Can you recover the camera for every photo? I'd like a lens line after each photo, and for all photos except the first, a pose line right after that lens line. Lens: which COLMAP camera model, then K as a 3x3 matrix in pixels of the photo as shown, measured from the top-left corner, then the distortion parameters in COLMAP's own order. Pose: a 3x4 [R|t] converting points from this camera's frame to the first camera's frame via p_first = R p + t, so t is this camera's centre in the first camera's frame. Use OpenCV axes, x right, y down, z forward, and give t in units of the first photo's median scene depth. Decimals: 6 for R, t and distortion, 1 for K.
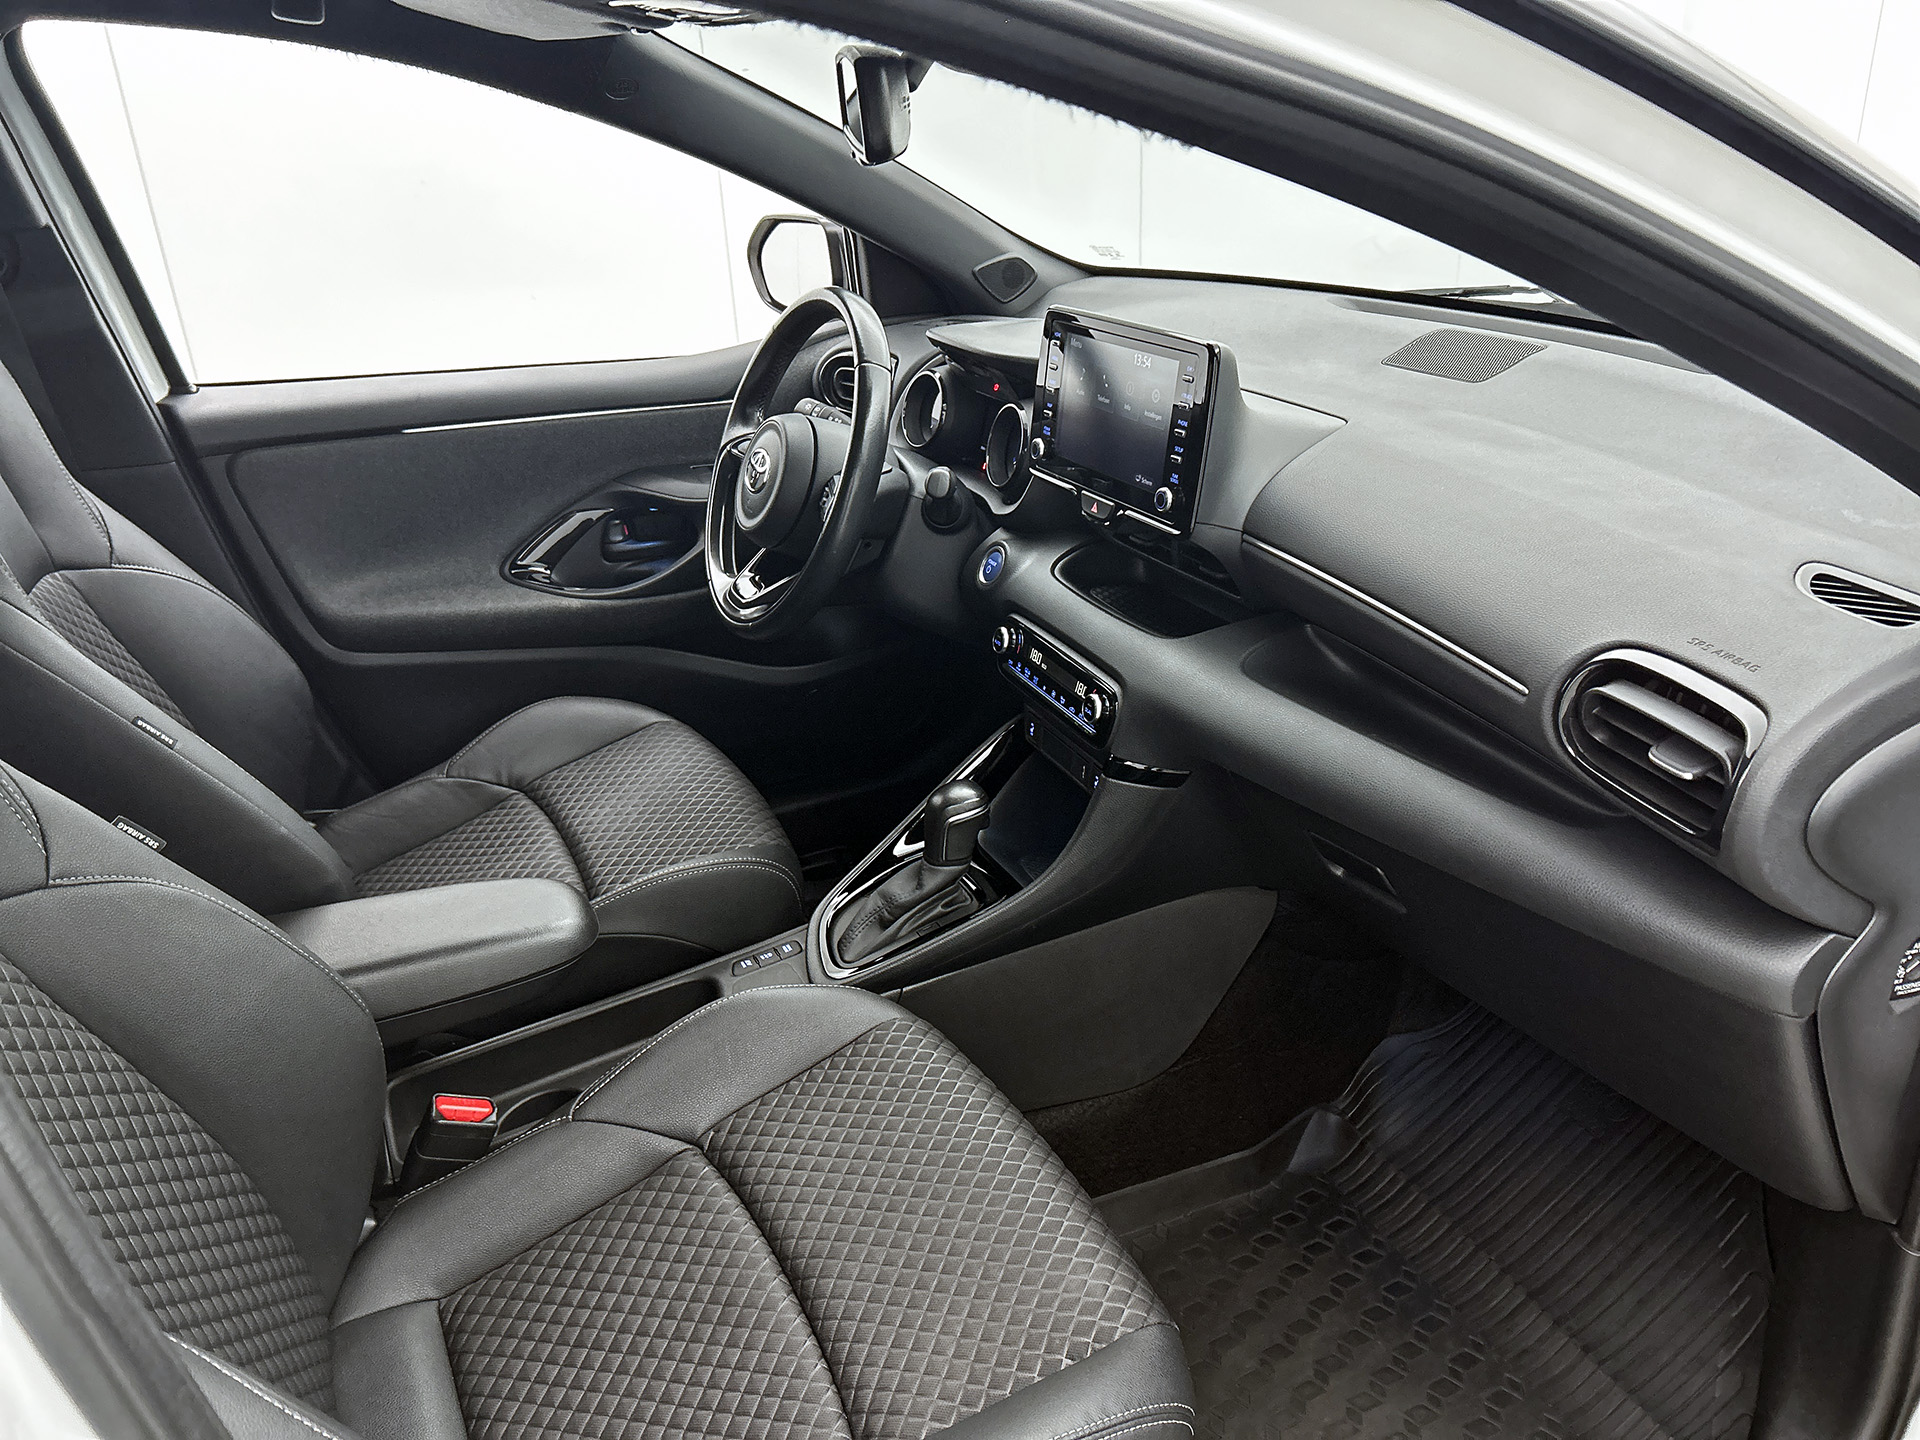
lens RADIAL K [[1463.8, 0, 968.2], [0, 1463.8, 700.4], [0, 0, 1]] dist [0.031378, -0.043790]
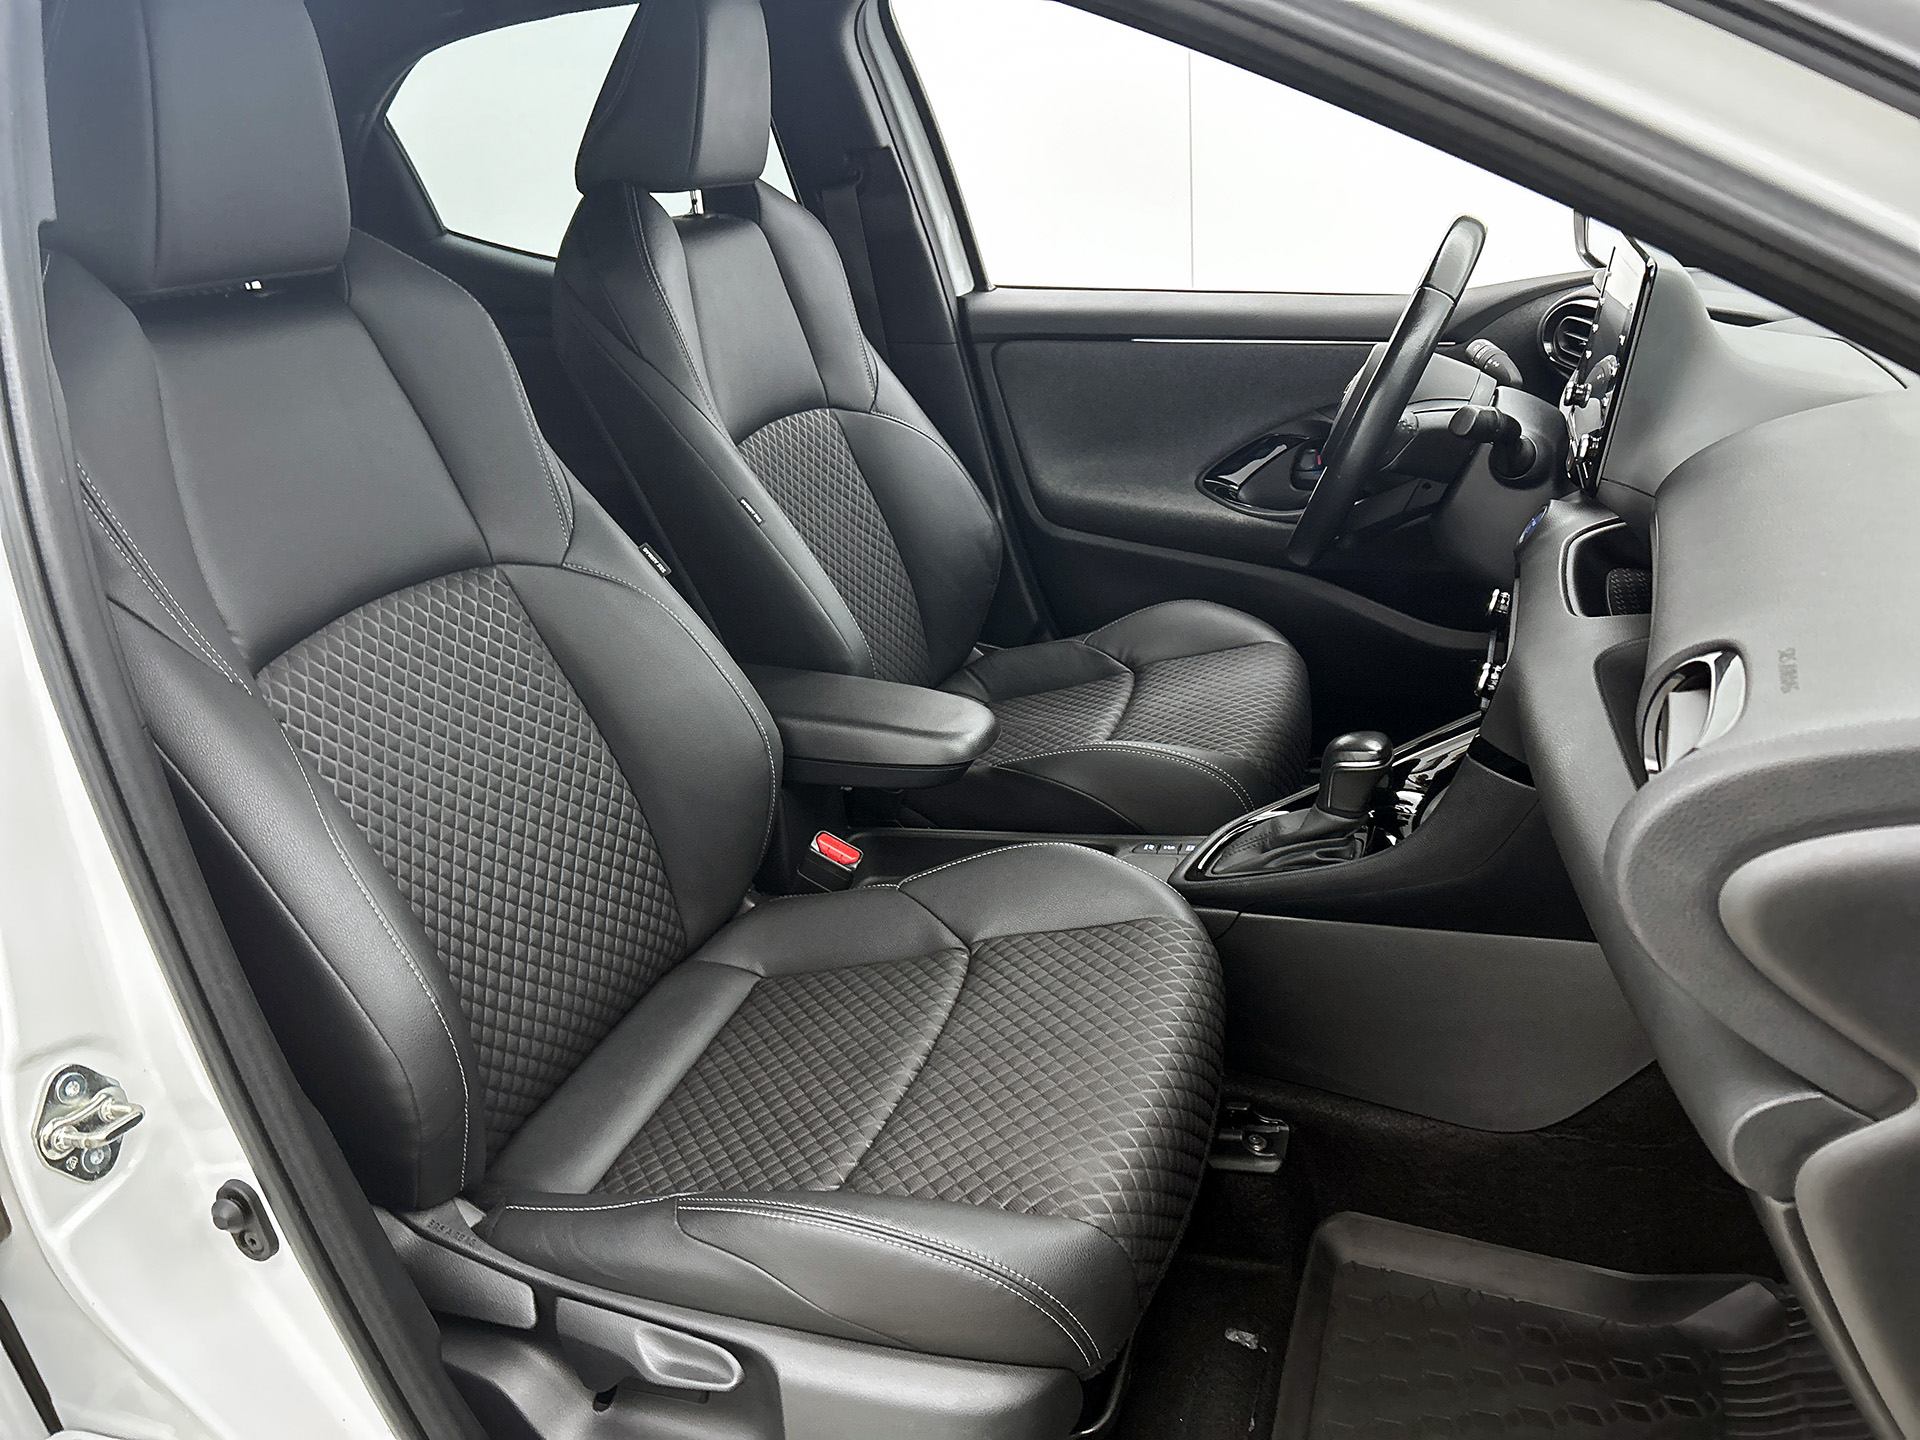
lens RADIAL K [[1463.8, 0, 966.9], [0, 1463.8, 726.6], [0, 0, 1]] dist [0.031378, -0.043790]
pose [[0.695835, 0.256095, -0.670991, 0.389383], [-0.244624, 0.962913, 0.113831, 0.007368], [0.675257, 0.084933, 0.732676, 0.117778]]
